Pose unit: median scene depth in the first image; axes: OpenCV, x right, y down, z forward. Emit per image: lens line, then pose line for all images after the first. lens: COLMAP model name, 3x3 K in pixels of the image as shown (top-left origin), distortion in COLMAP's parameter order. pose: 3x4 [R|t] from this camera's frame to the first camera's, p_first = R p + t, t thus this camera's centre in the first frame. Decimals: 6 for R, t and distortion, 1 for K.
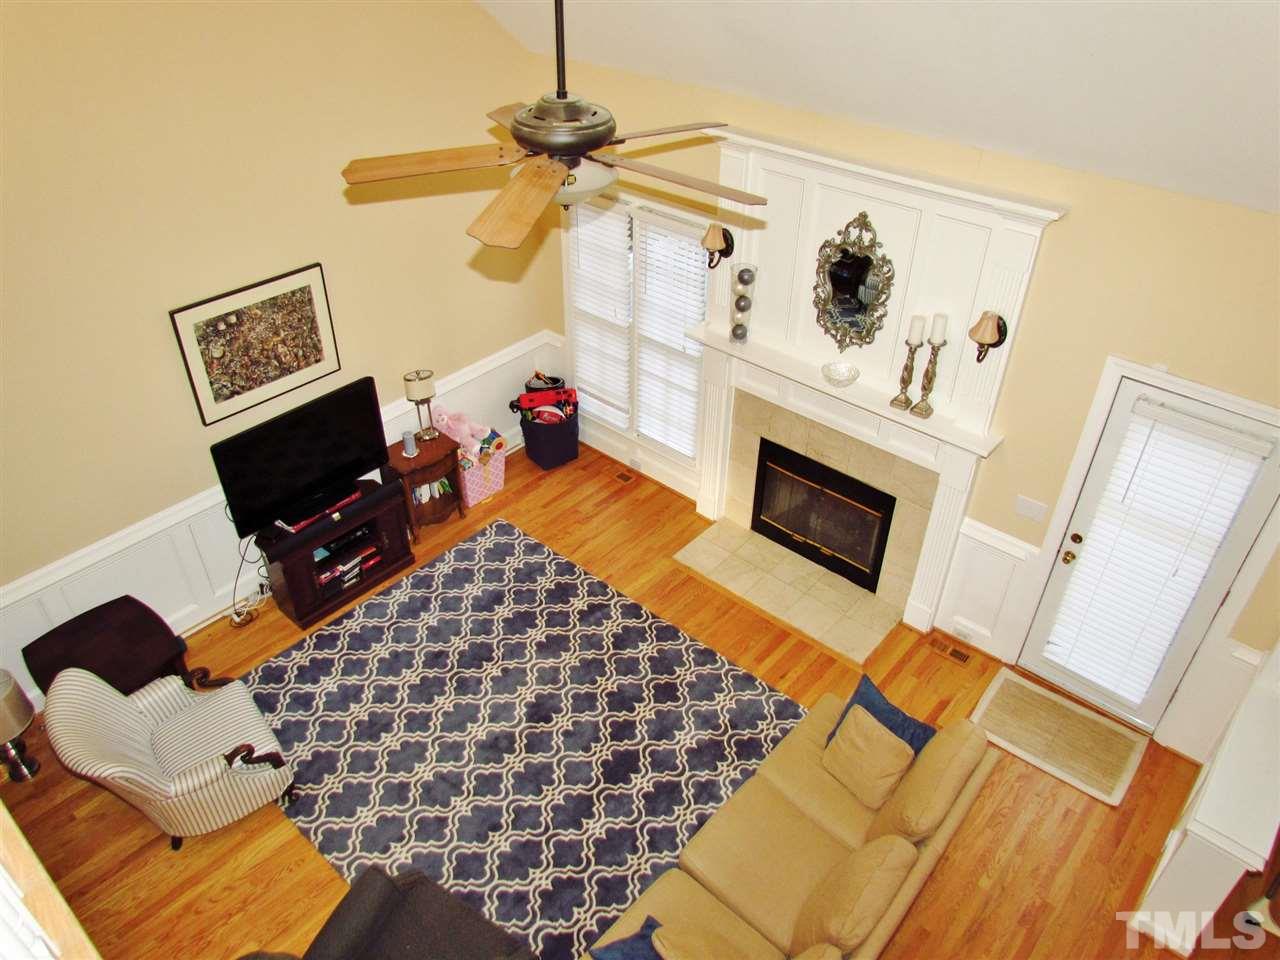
lens RADIAL K [[920.7, 0, 640.0], [0, 920.7, 480.0], [0, 0, 1]] dist [-0.006412, -0.002754]
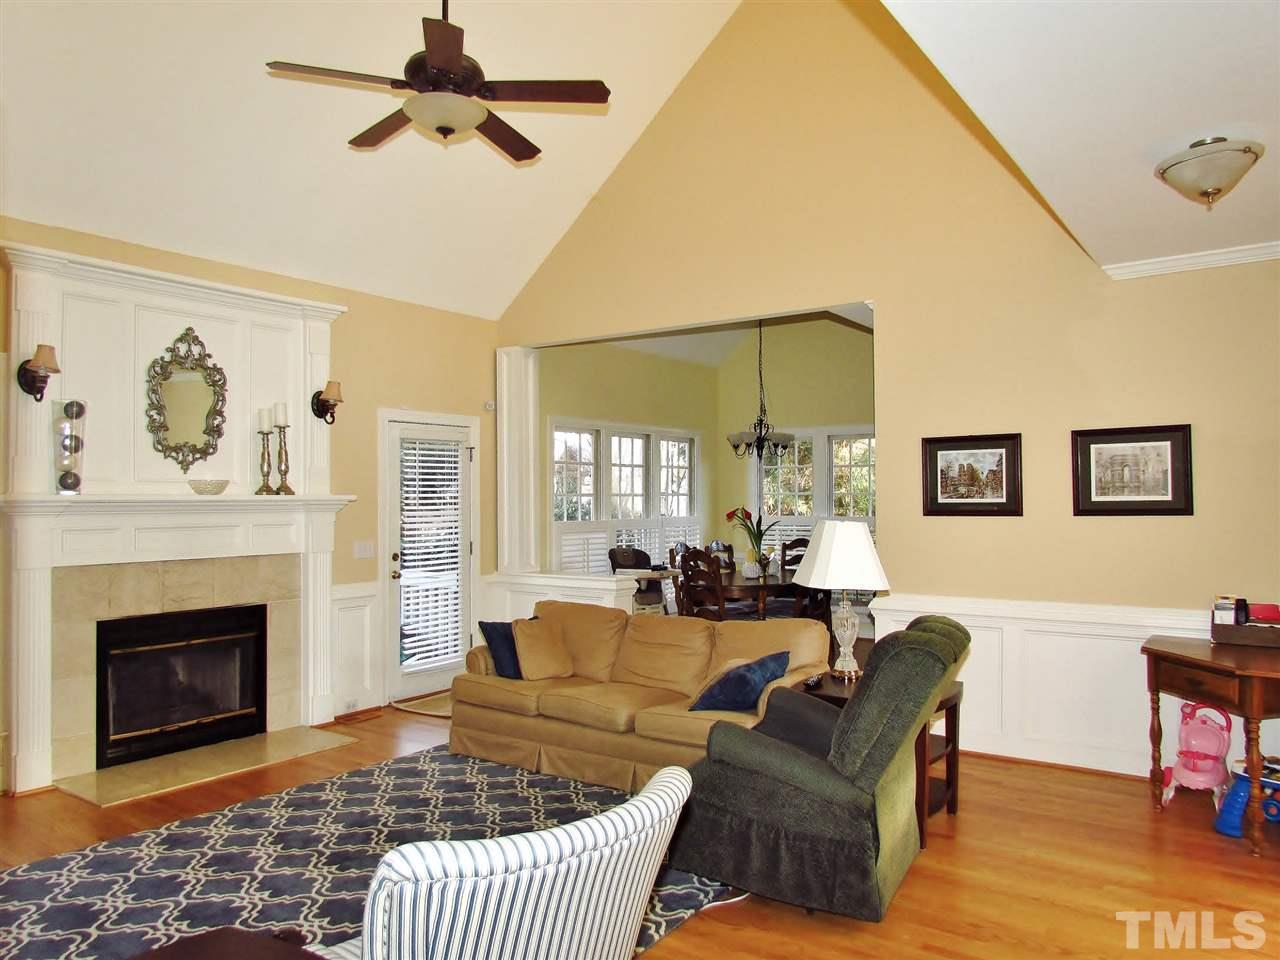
lens RADIAL K [[920.7, 0, 640.0], [0, 920.7, 480.0], [0, 0, 1]] dist [-0.006412, -0.002754]
pose [[-0.069129, 0.008888, 0.997568, -0.431868], [0.597637, 0.801034, 0.034278, 0.068003], [-0.798781, 0.598553, -0.060686, 0.360113]]
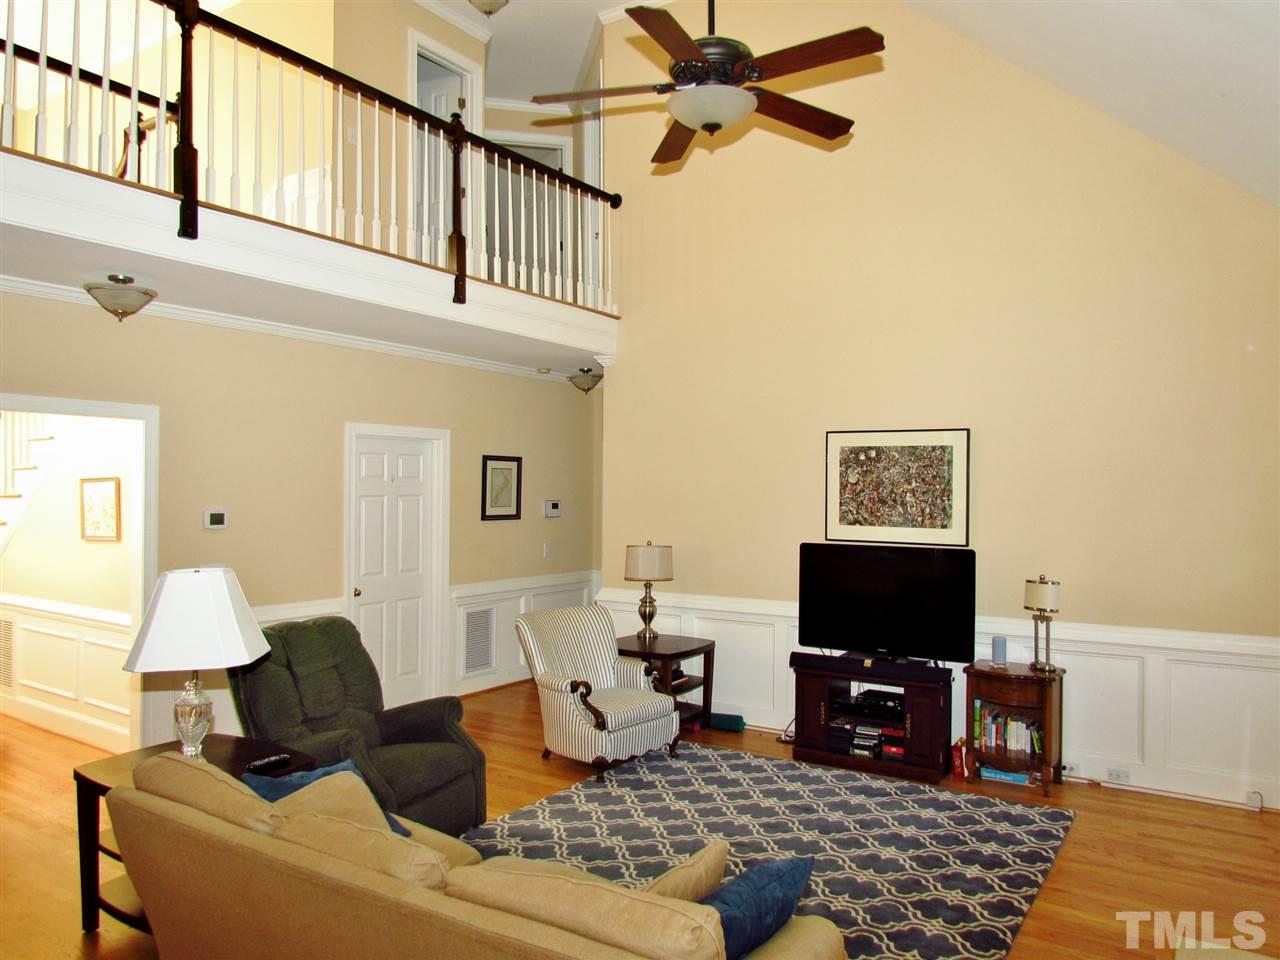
lens RADIAL K [[920.7, 0, 640.0], [0, 920.7, 480.0], [0, 0, 1]] dist [-0.006412, -0.002754]
pose [[0.143656, -0.019268, -0.989440, 0.638382], [-0.592629, 0.799042, -0.101604, 0.137121], [0.792562, 0.600967, 0.103369, 0.662495]]
